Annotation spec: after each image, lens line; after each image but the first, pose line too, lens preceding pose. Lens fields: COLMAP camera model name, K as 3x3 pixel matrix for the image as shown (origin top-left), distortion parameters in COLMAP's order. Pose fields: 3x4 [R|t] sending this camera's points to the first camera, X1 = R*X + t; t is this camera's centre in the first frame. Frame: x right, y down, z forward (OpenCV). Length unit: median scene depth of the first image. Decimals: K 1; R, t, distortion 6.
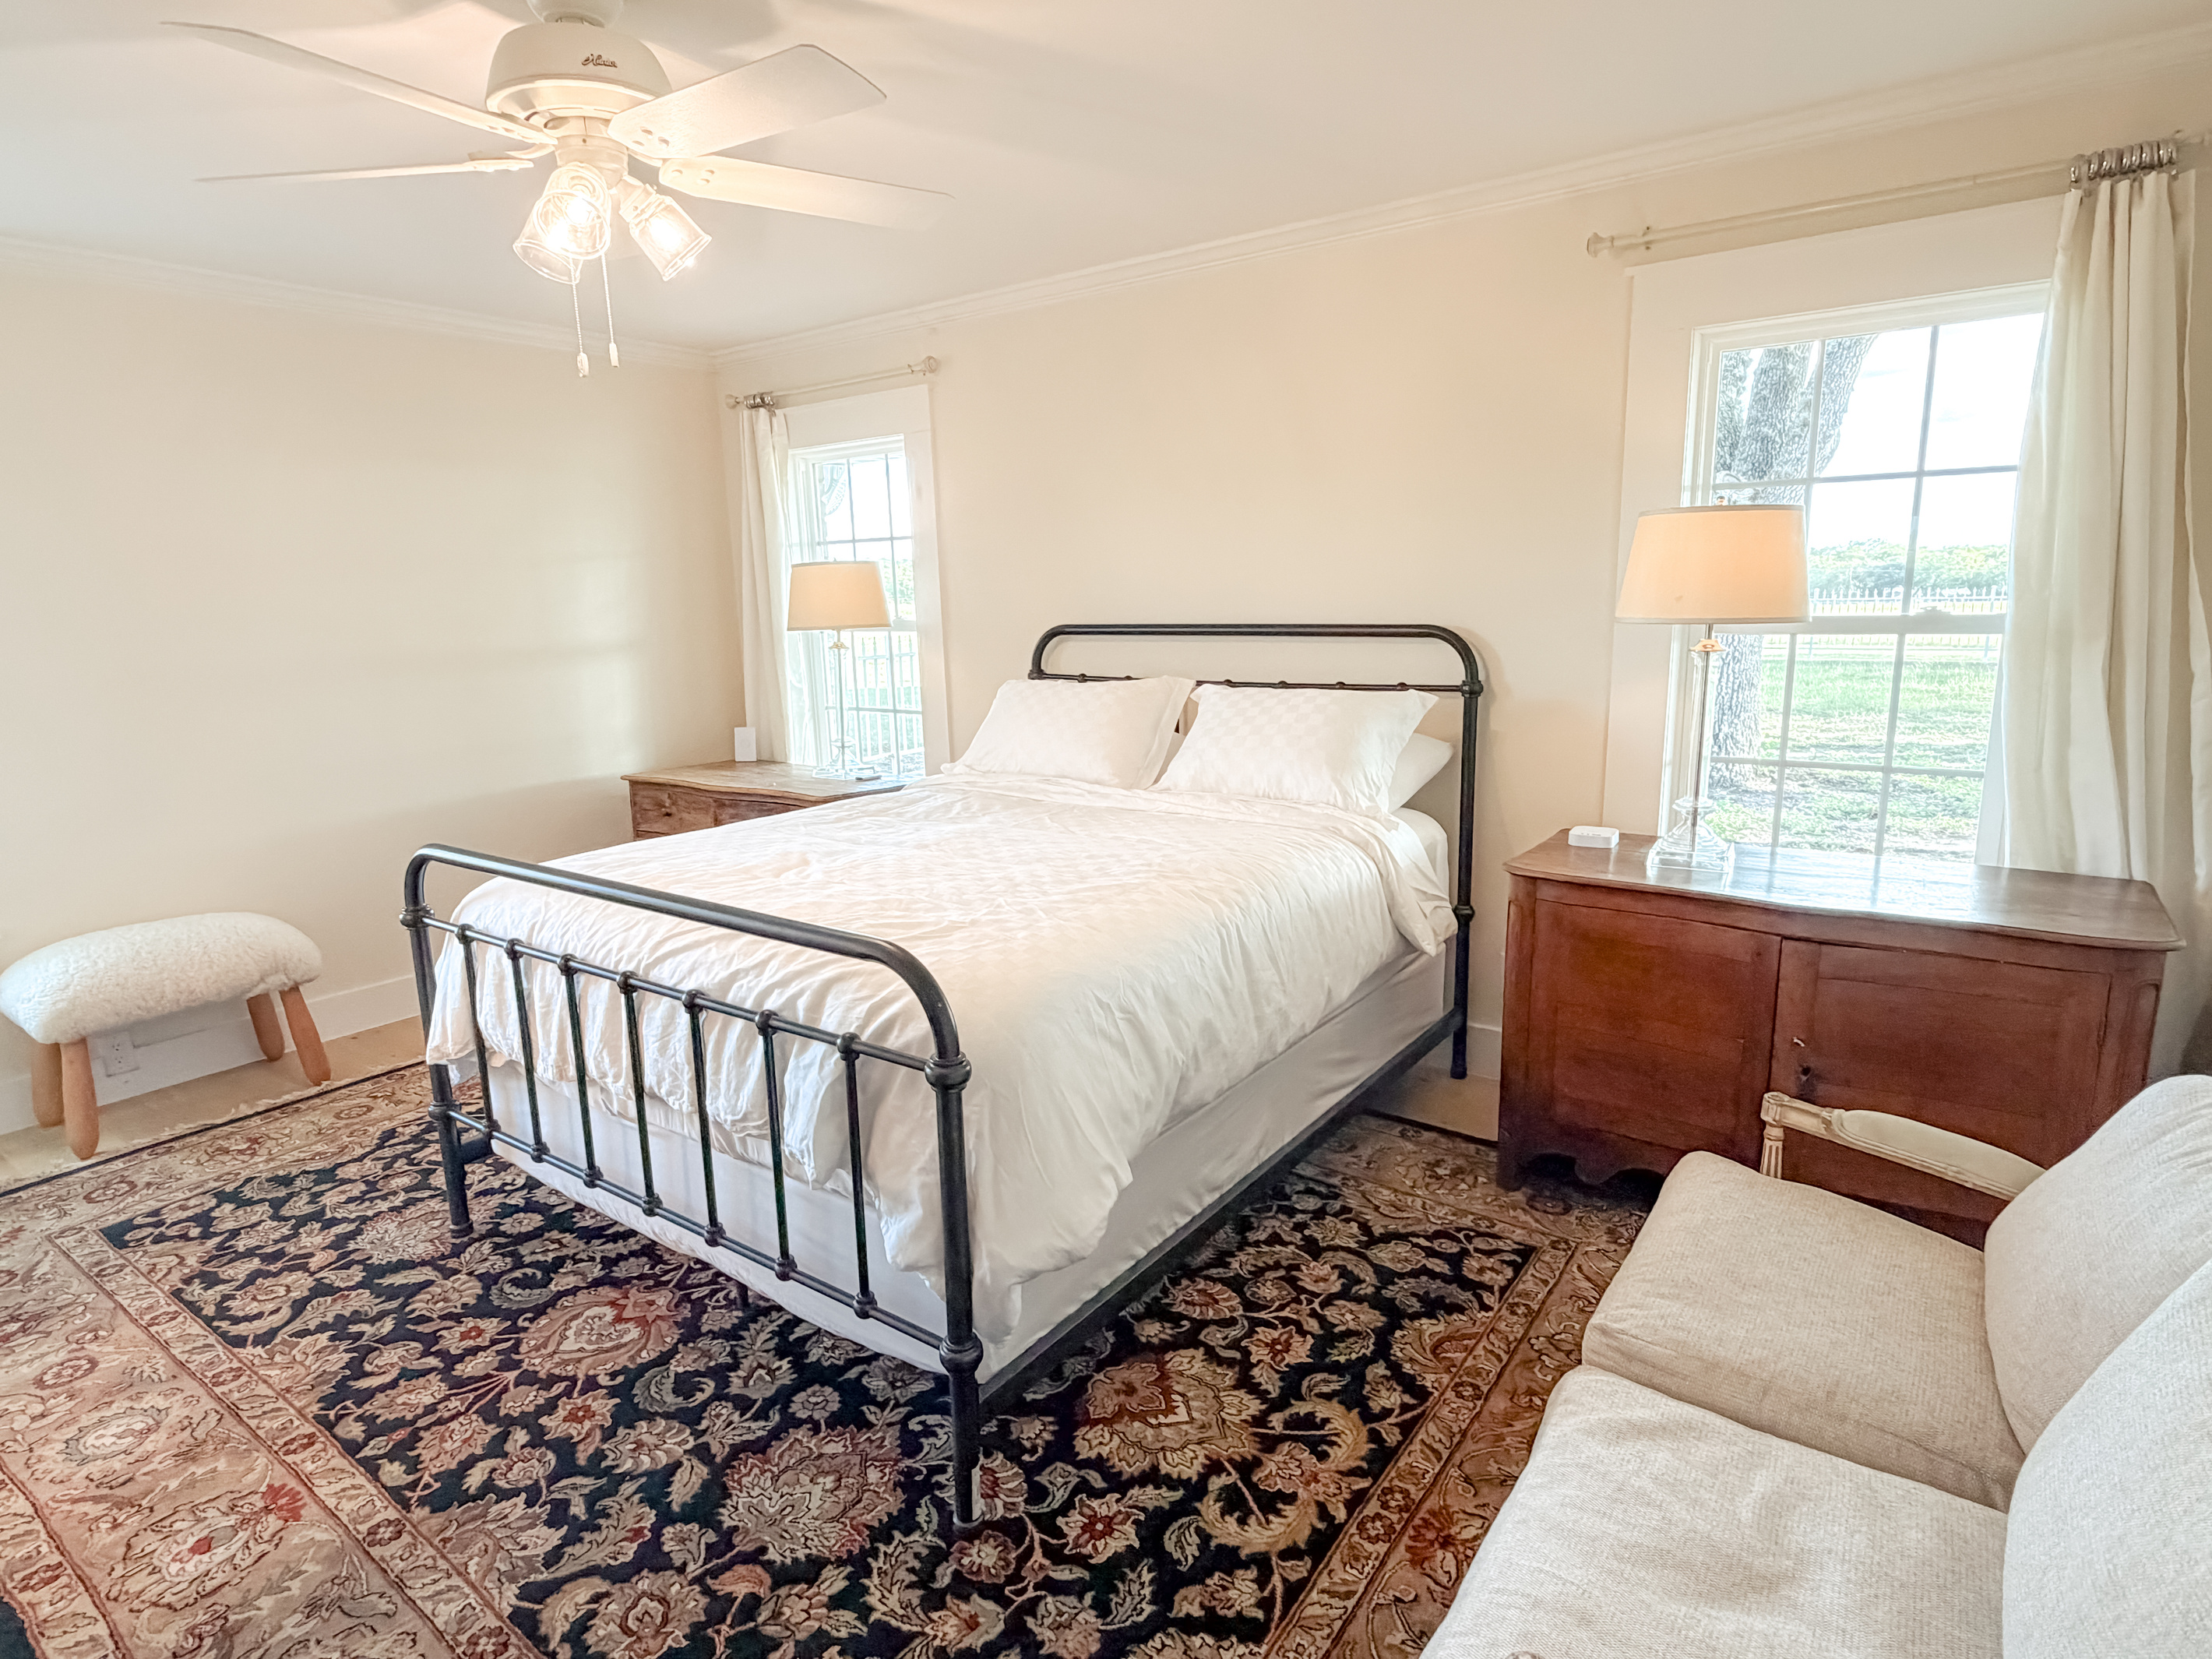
lens RADIAL K [[1186.9, 0, 1103.9], [0, 1186.9, 832.1], [0, 0, 1]] dist [-0.000335, 0.001485]
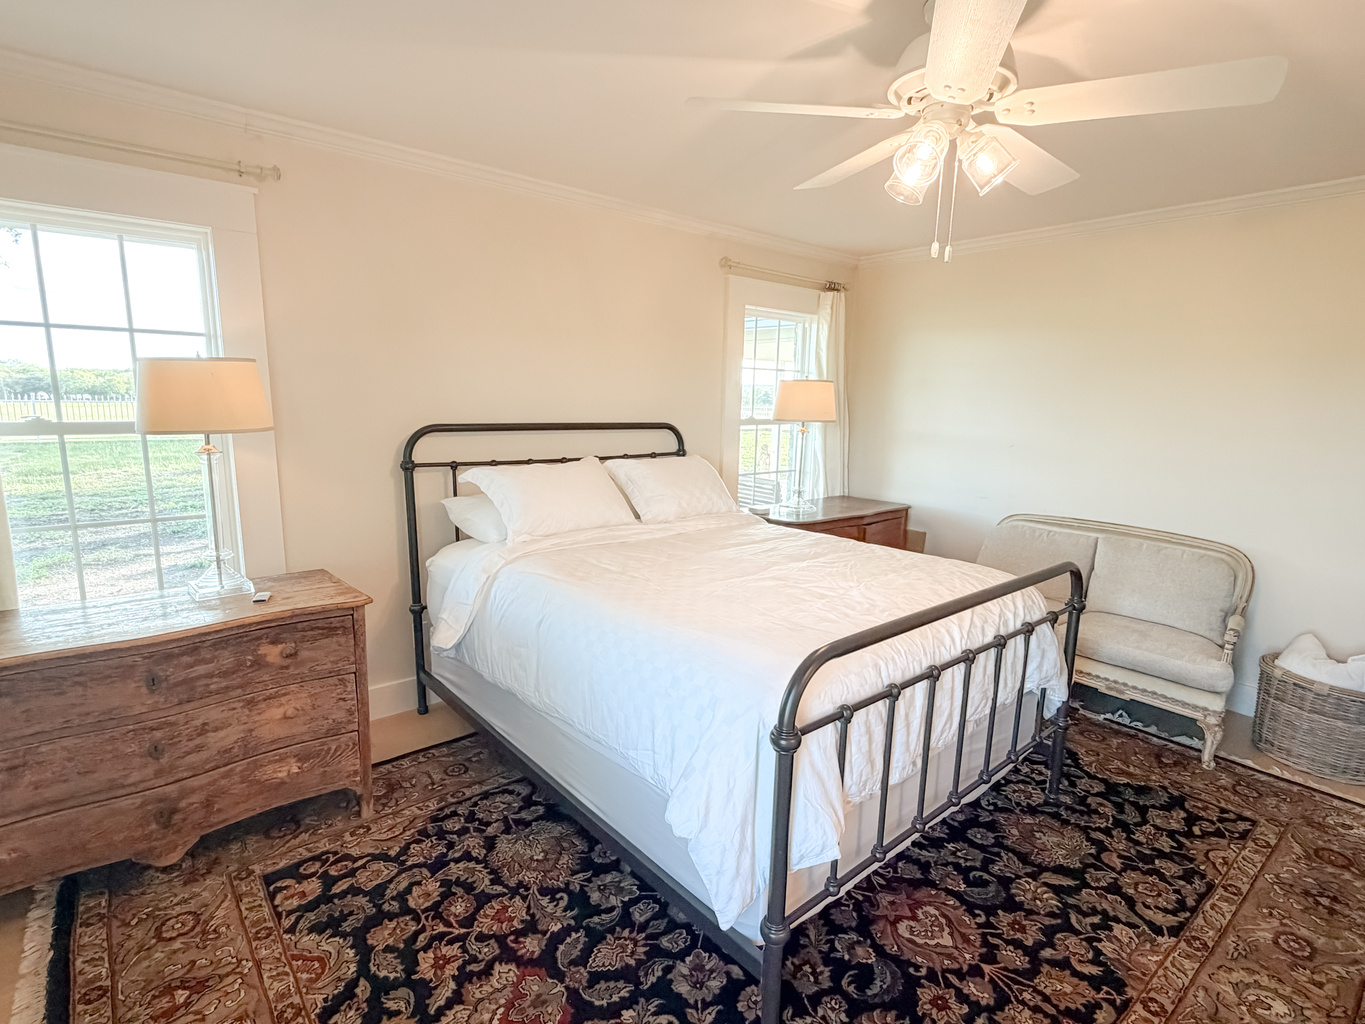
lens RADIAL K [[680.1, 0, 679.6], [0, 680.1, 512.6], [0, 0, 1]] dist [0.003992, -0.000959]
pose [[0.240818, -0.134249, 0.961241, -1.444449], [0.166121, 0.981474, 0.095457, -0.225710], [-0.956248, 0.136695, 0.258659, 1.202427]]
